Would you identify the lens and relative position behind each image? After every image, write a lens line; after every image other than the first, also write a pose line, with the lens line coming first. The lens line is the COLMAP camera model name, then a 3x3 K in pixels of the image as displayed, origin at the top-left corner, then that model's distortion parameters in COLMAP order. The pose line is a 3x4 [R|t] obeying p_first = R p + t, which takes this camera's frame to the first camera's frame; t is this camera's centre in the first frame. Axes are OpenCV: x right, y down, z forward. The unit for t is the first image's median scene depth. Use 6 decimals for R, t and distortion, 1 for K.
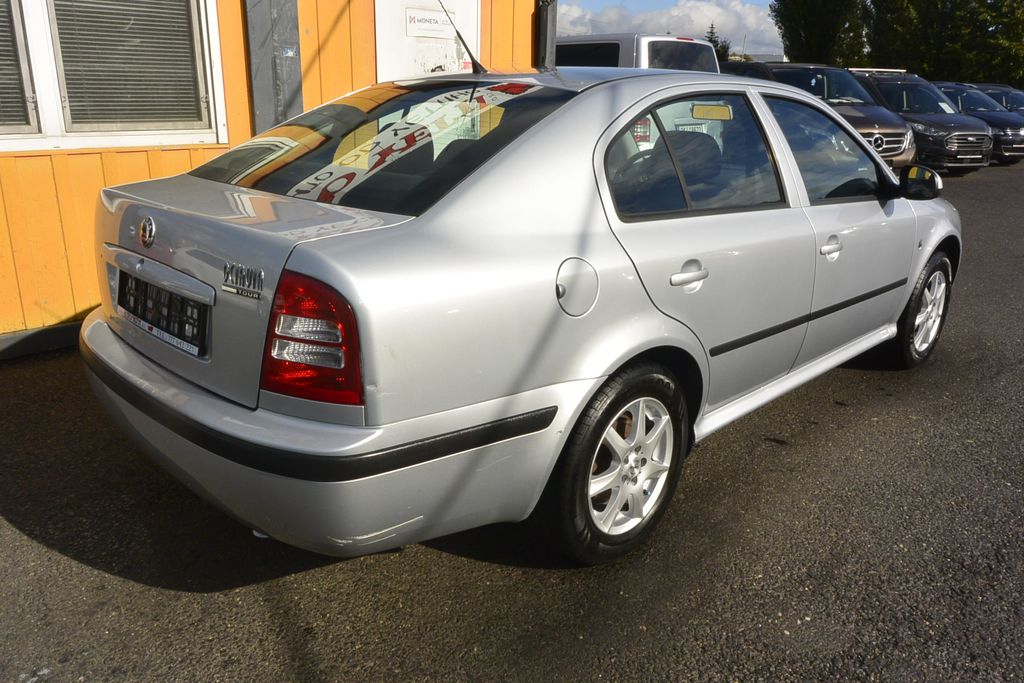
lens RADIAL K [[783.2, 0, 503.7], [0, 783.2, 340.5], [0, 0, 1]] dist [-0.003070, 0.009570]
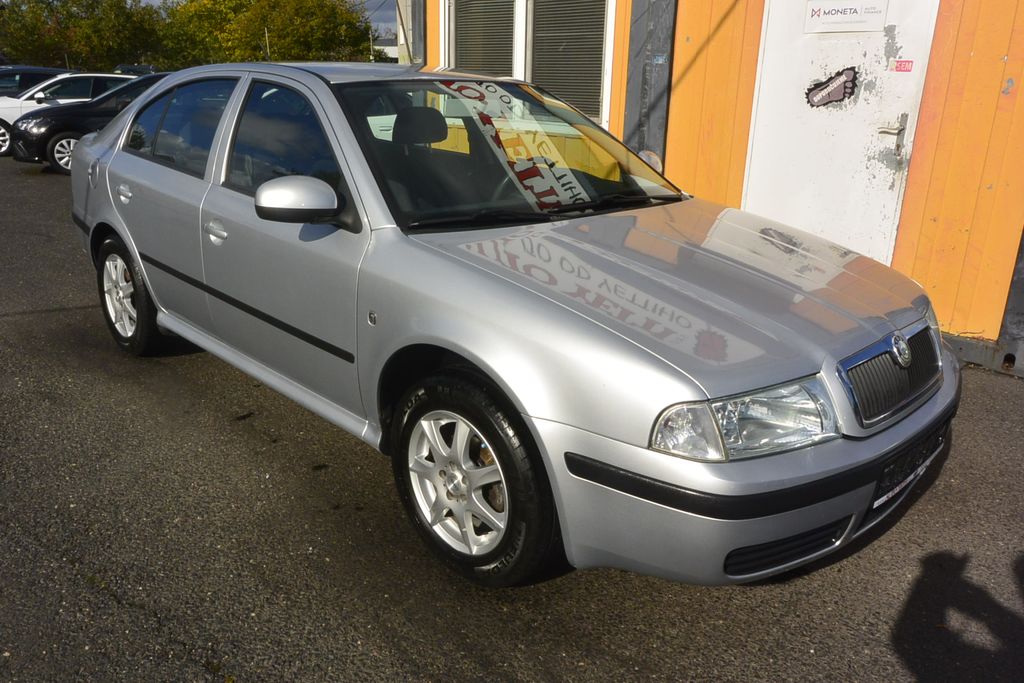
lens RADIAL K [[783.2, 0, 503.7], [0, 783.2, 340.5], [0, 0, 1]] dist [-0.003070, 0.009570]
pose [[-0.009791, 0.296829, -0.954881, 1.818091], [-0.331008, 0.900128, 0.283203, -0.512740], [0.943577, 0.318846, 0.089440, 1.669914]]
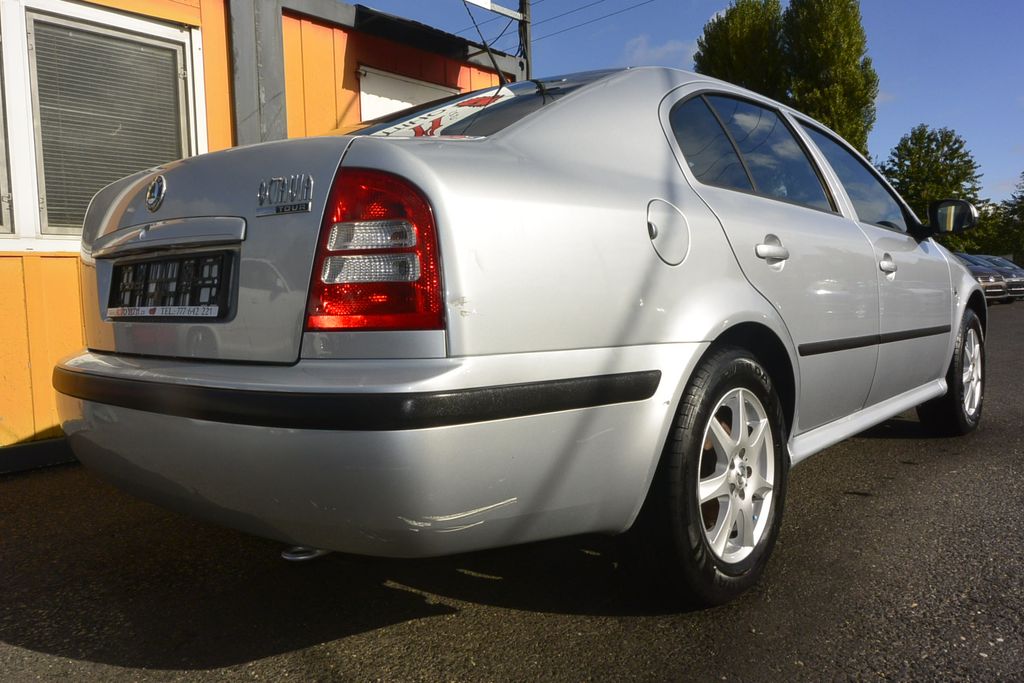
lens RADIAL K [[780.4, 0, 503.7], [0, 780.4, 341.0], [0, 0, 1]] dist [0.003038, 0.000140]
pose [[0.996895, -0.053384, 0.057880, -0.121025], [0.065986, 0.967487, -0.244160, 0.209385], [-0.042964, 0.247221, 0.968006, 0.184499]]
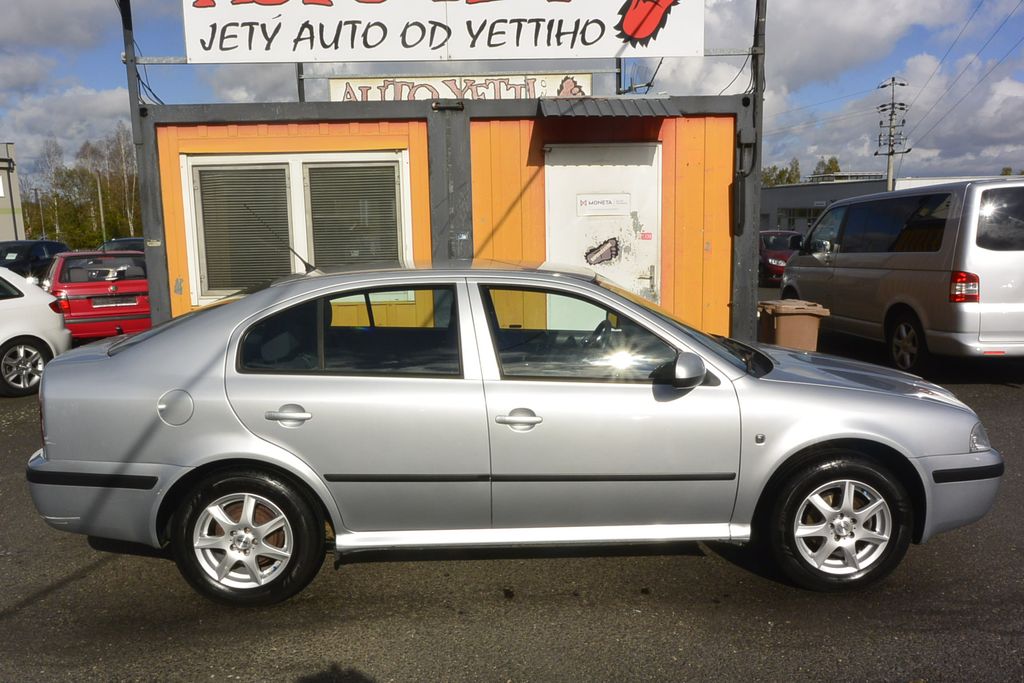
lens RADIAL K [[783.2, 0, 503.7], [0, 783.2, 340.5], [0, 0, 1]] dist [-0.003070, 0.009570]
pose [[0.719029, 0.067483, -0.691696, 1.488338], [-0.181911, 0.978850, -0.093601, -0.154502], [0.670751, 0.193128, 0.716097, 0.216971]]
